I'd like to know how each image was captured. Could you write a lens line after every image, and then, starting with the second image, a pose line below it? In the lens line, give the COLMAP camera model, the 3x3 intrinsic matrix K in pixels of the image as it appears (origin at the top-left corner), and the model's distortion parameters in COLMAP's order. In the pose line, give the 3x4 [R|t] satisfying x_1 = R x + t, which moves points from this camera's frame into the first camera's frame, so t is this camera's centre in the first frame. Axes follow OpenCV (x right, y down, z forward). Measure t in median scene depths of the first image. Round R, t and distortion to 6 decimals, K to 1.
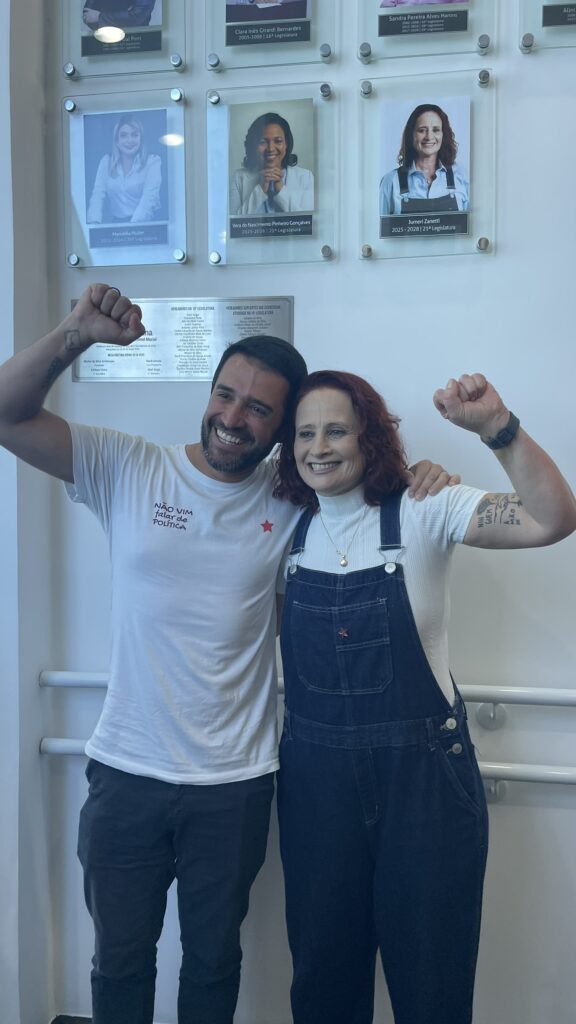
lens RADIAL K [[745.1, 0, 279.9], [0, 745.1, 543.7], [0, 0, 1]] dist [0.056838, -0.064302]
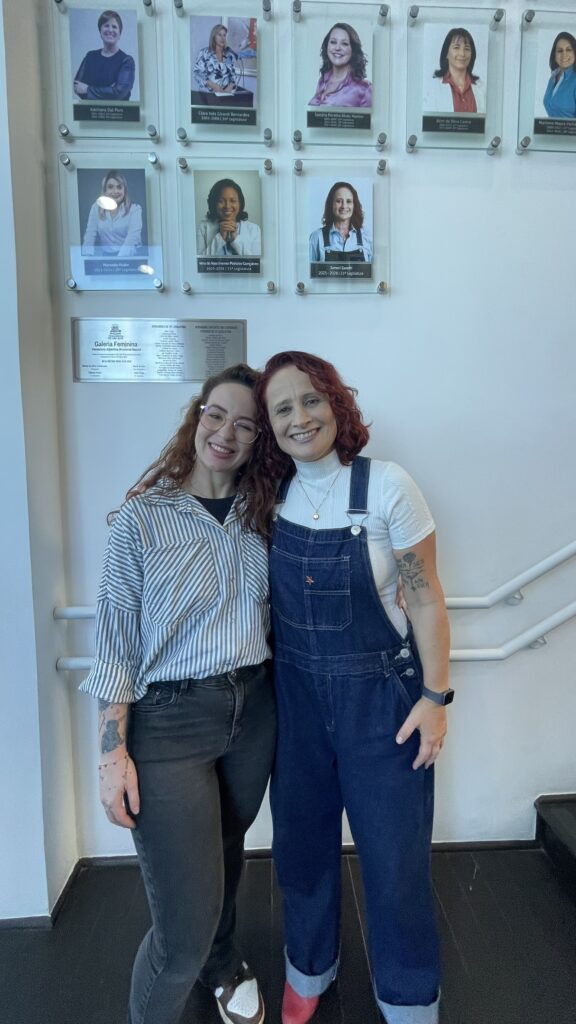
lens RADIAL K [[408.3, 0, 282.6], [0, 408.3, 504.2], [0, 0, 1]] dist [-0.002722, 0.000142]
pose [[0.987033, -0.023032, 0.158856, -0.043018], [0.019395, 0.999514, 0.024406, -0.016381], [-0.159341, -0.021008, 0.987000, 0.268932]]
